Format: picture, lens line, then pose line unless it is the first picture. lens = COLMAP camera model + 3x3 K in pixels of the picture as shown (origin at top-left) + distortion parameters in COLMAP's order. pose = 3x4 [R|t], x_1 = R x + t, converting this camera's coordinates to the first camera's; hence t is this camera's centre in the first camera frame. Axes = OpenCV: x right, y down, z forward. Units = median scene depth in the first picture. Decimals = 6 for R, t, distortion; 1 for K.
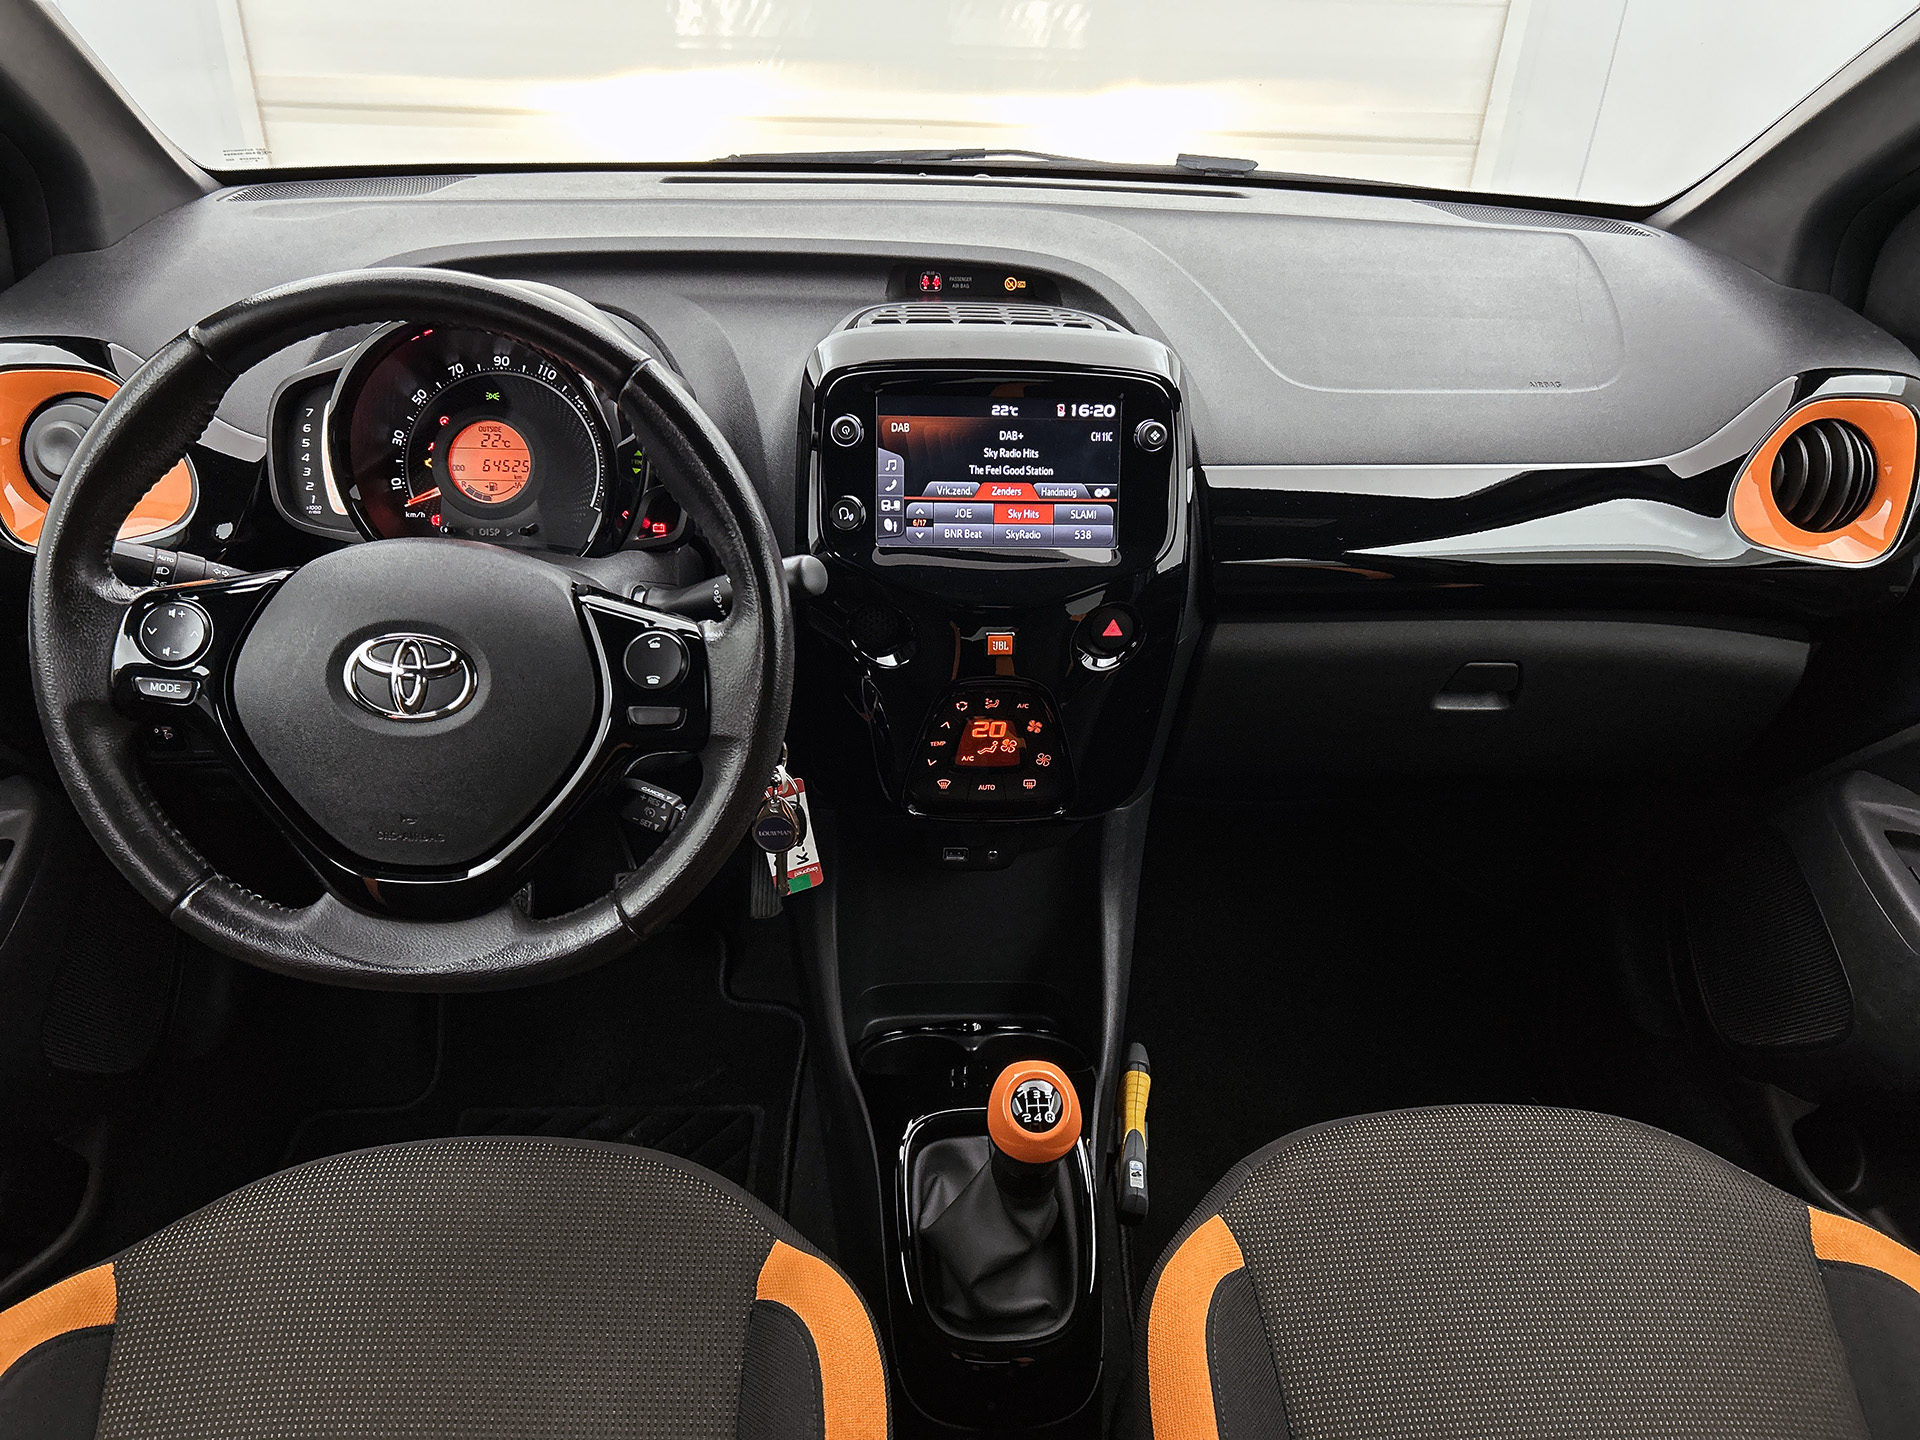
lens RADIAL K [[1487.1, 0, 954.2], [0, 1487.1, 741.8], [0, 0, 1]] dist [0.043777, -0.055568]
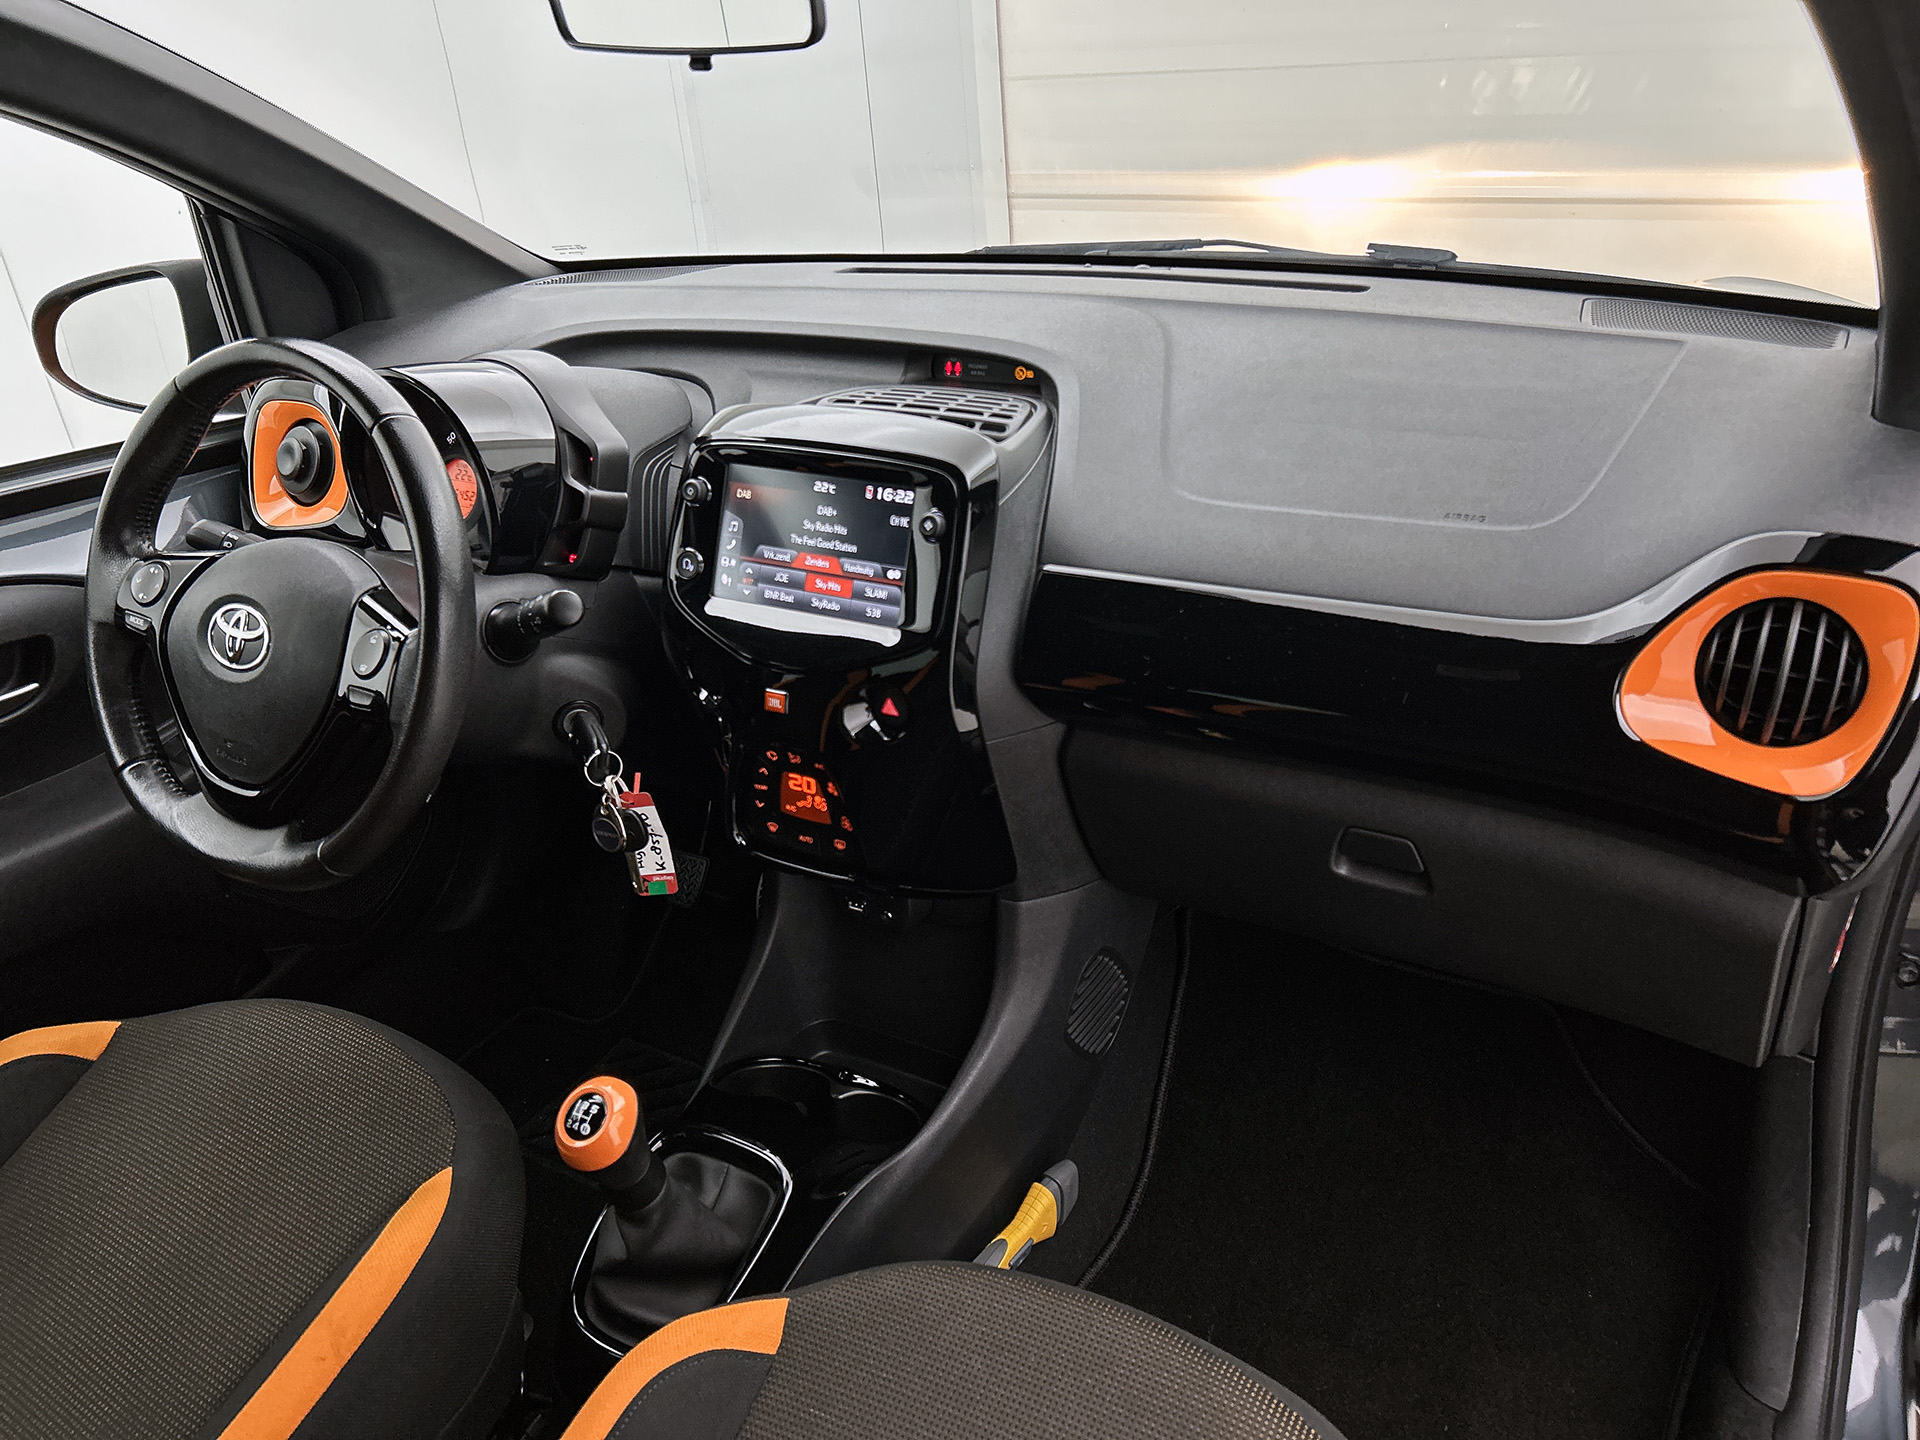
lens RADIAL K [[1487.1, 0, 958.0], [0, 1487.1, 709.8], [0, 0, 1]] dist [0.043777, -0.055568]
pose [[0.822718, 0.166315, -0.543576, 0.709251], [-0.201045, 0.979571, -0.004574, -0.080538], [0.531711, 0.113046, 0.839347, 0.175232]]
